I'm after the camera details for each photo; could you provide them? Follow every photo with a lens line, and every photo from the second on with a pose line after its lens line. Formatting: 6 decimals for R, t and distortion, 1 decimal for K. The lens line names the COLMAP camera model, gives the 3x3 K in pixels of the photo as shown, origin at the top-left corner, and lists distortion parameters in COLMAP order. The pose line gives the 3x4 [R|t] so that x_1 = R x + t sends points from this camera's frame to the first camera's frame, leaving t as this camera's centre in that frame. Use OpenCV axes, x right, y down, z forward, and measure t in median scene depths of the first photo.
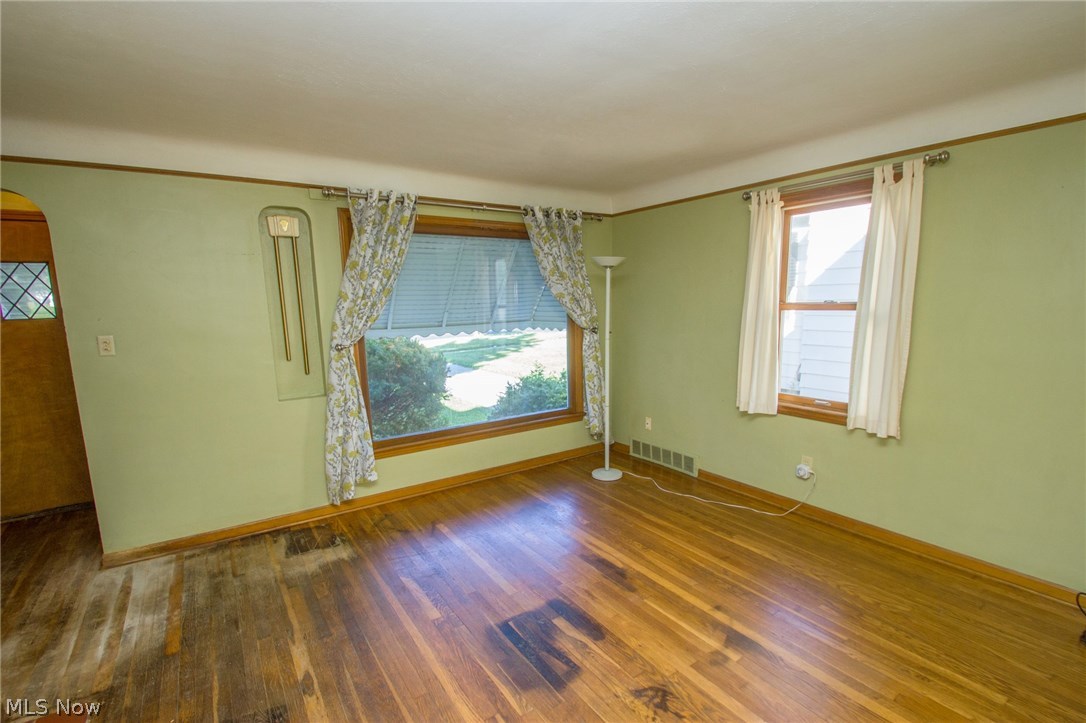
lens RADIAL K [[502.9, 0, 549.6], [0, 502.9, 382.0], [0, 0, 1]] dist [0.000437, -0.012508]
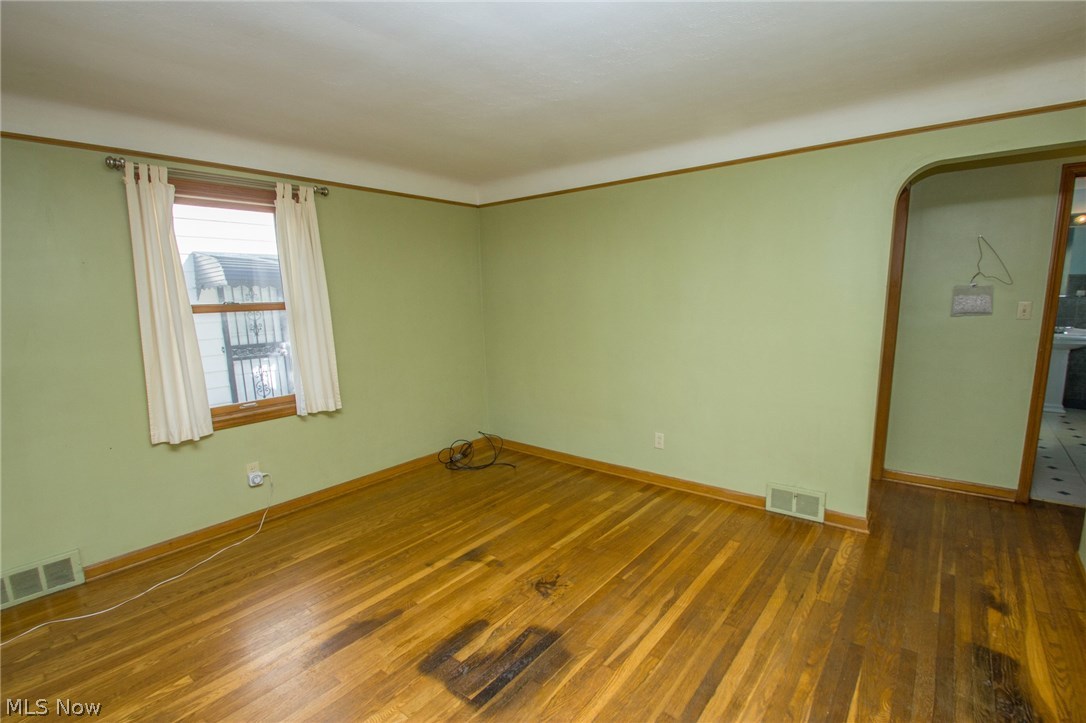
lens RADIAL K [[502.9, 0, 549.6], [0, 502.9, 382.0], [0, 0, 1]] dist [0.000437, -0.012508]
pose [[-0.297306, -0.139019, 0.944607, -0.544460], [0.183531, 0.962572, 0.199428, -0.088940], [-0.936977, 0.232656, -0.260664, 0.674573]]
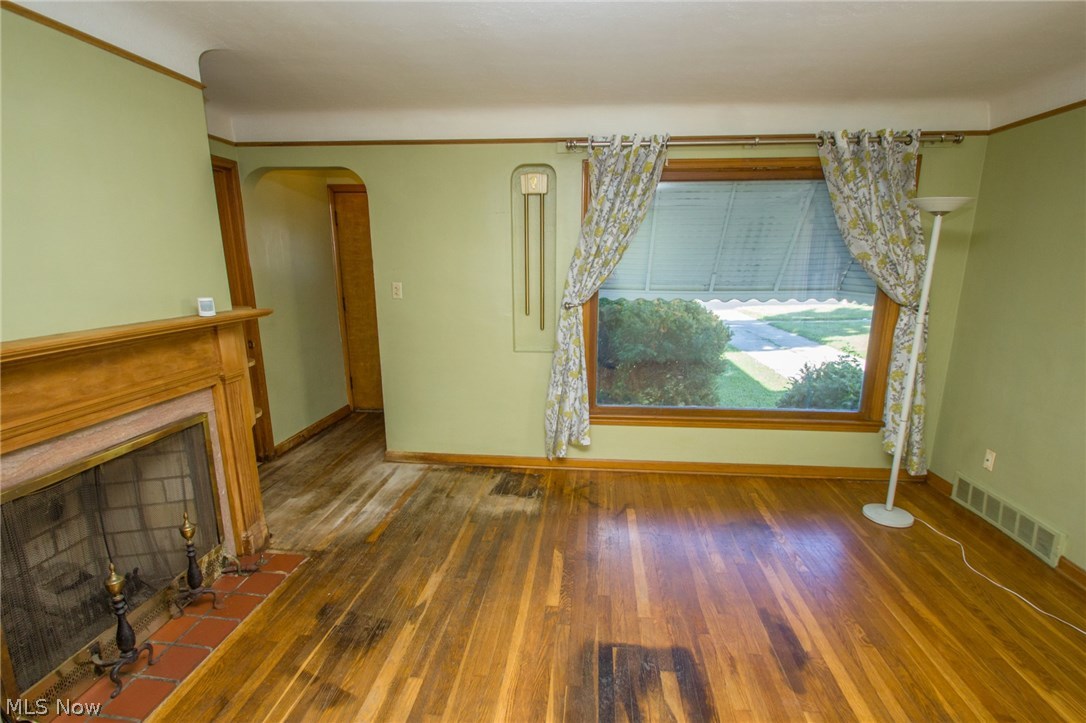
lens RADIAL K [[514.4, 0, 544.7], [0, 514.4, 383.2], [0, 0, 1]] dist [-0.000477, -0.010431]
pose [[0.767572, 0.166075, -0.619074, 0.201080], [-0.118967, 0.985981, 0.116999, -0.032090], [0.629826, -0.016156, 0.776568, 0.183301]]
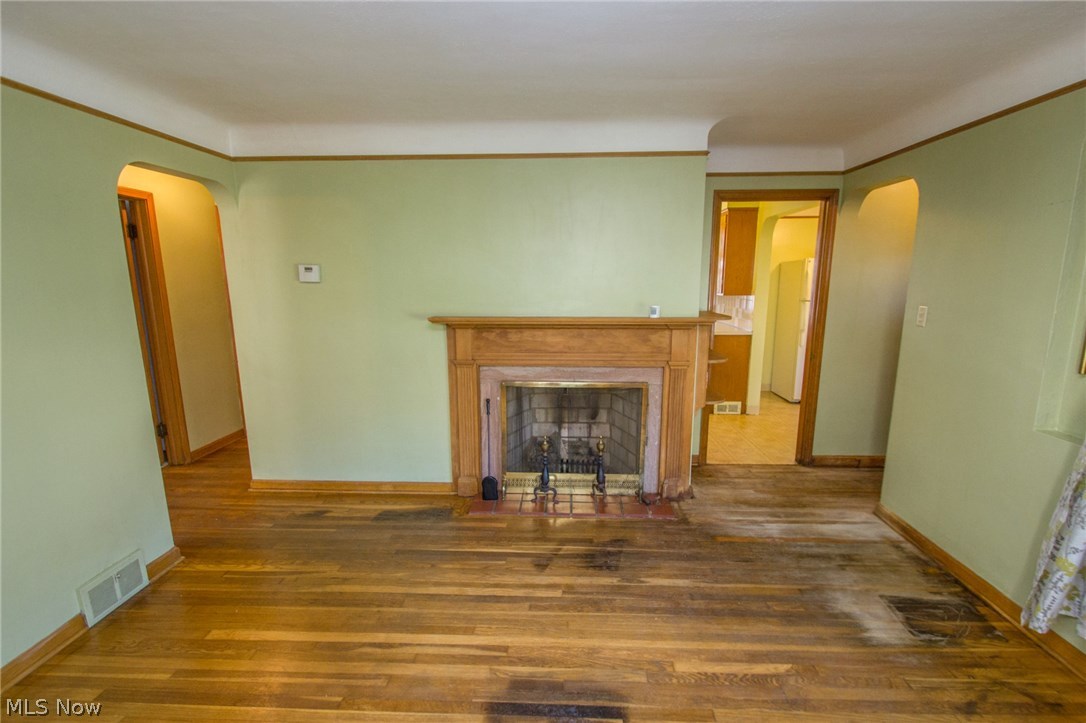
lens RADIAL K [[502.9, 0, 549.6], [0, 502.9, 382.0], [0, 0, 1]] dist [0.000437, -0.012508]
pose [[-0.593938, 0.177120, -0.784771, 0.327399], [-0.117437, 0.945928, 0.302373, -0.140421], [0.795893, 0.271752, -0.541022, 0.816846]]
